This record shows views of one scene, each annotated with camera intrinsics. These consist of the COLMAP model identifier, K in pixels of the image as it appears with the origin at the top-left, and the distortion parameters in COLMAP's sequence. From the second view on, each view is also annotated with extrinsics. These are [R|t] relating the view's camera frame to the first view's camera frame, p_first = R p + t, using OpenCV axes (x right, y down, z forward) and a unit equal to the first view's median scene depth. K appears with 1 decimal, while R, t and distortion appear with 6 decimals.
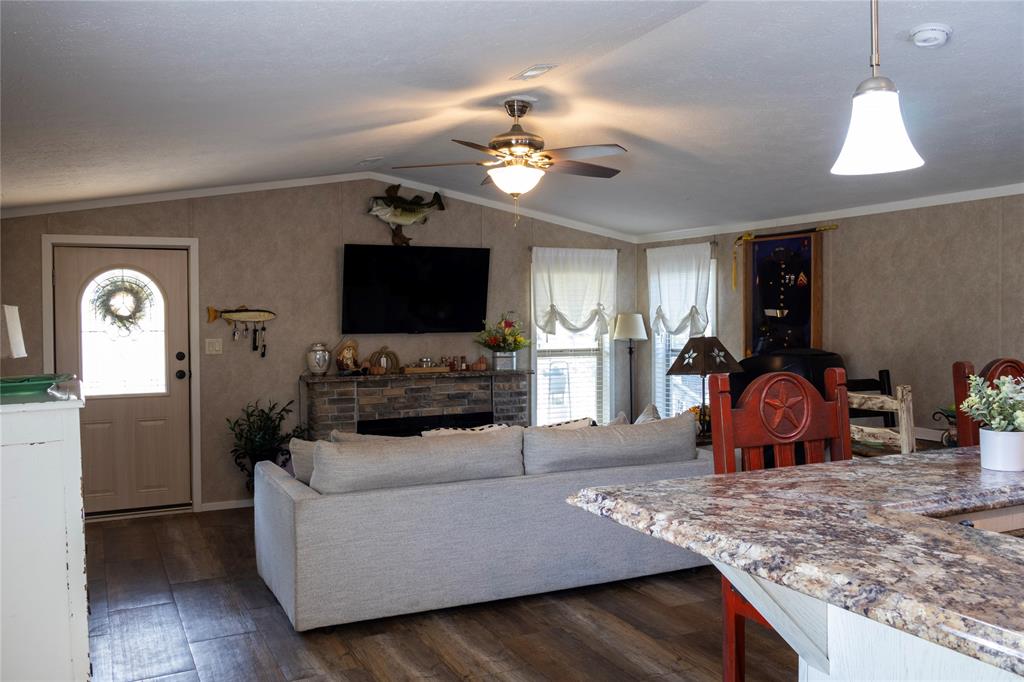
lens RADIAL K [[848.2, 0, 507.0], [0, 848.2, 338.1], [0, 0, 1]] dist [0.007218, 0.003867]
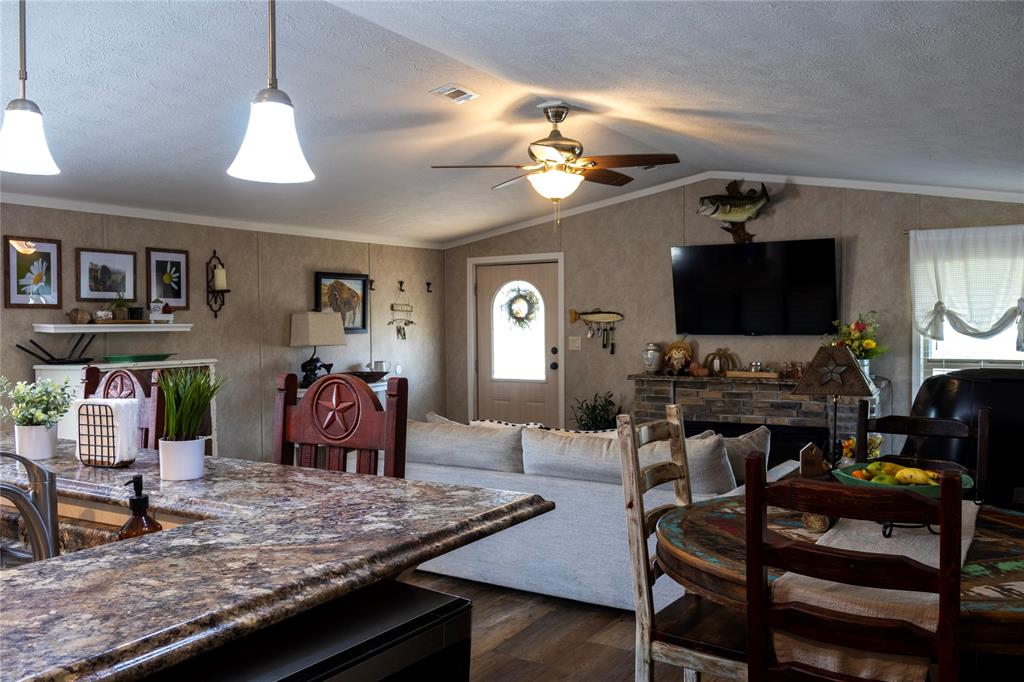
lens RADIAL K [[848.2, 0, 505.8], [0, 848.2, 339.3], [0, 0, 1]] dist [0.007218, 0.003867]
pose [[0.548585, 0.021149, -0.835827, 0.563973], [-0.017501, 0.999751, 0.013811, -0.010127], [0.835911, 0.007051, 0.548819, 0.269976]]
